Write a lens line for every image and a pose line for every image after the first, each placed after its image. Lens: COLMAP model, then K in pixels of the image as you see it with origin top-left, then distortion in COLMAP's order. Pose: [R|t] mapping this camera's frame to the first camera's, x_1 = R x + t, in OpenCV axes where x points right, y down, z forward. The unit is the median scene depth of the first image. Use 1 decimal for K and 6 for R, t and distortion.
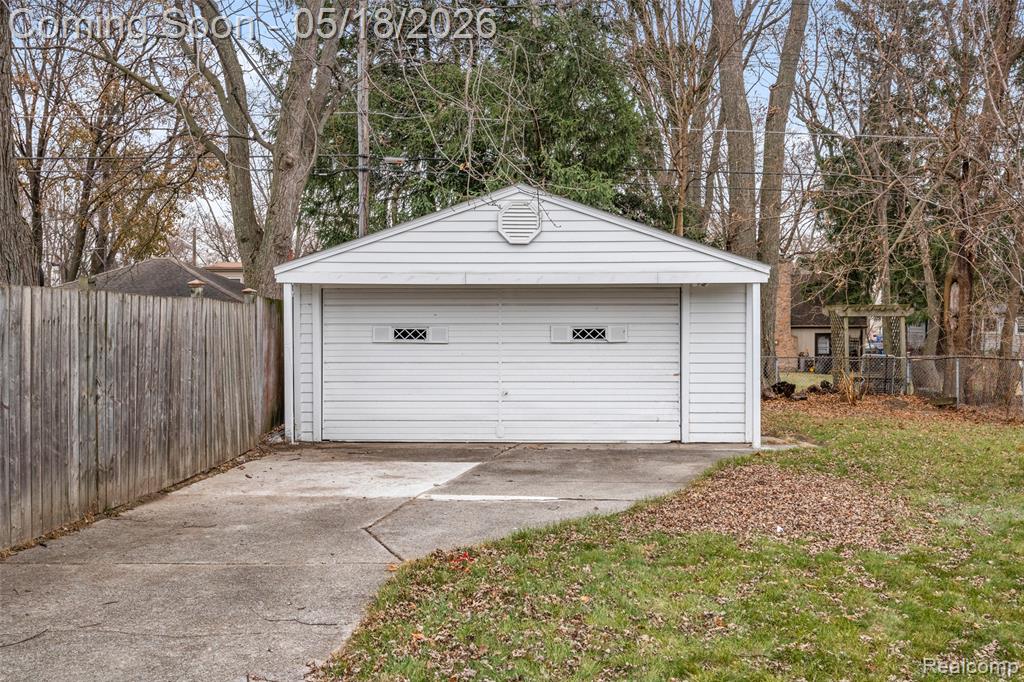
lens RADIAL K [[1047.6, 0, 512.3], [0, 1047.6, 339.0], [0, 0, 1]] dist [-0.005719, 0.000000]
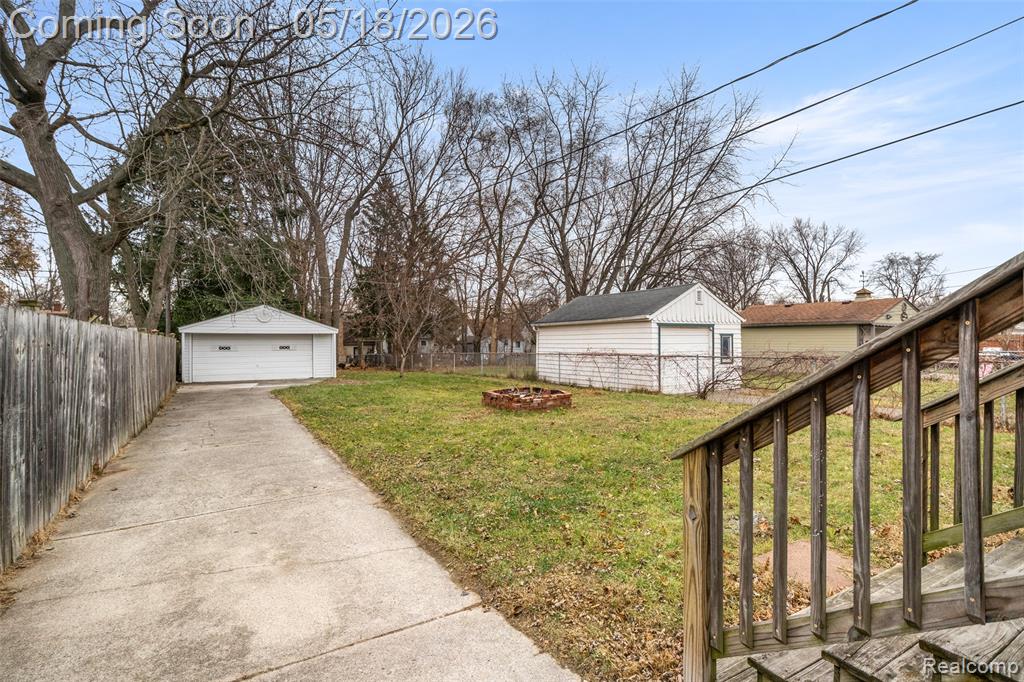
lens RADIAL K [[504.8, 0, 512.6], [0, 504.8, 340.9], [0, 0, 1]] dist [0.002664, 0.000256]
pose [[0.834175, -0.001905, 0.551497, -0.216344], [0.017227, 0.999596, -0.022605, 0.023390], [-0.551231, 0.028358, 0.833871, -0.797957]]
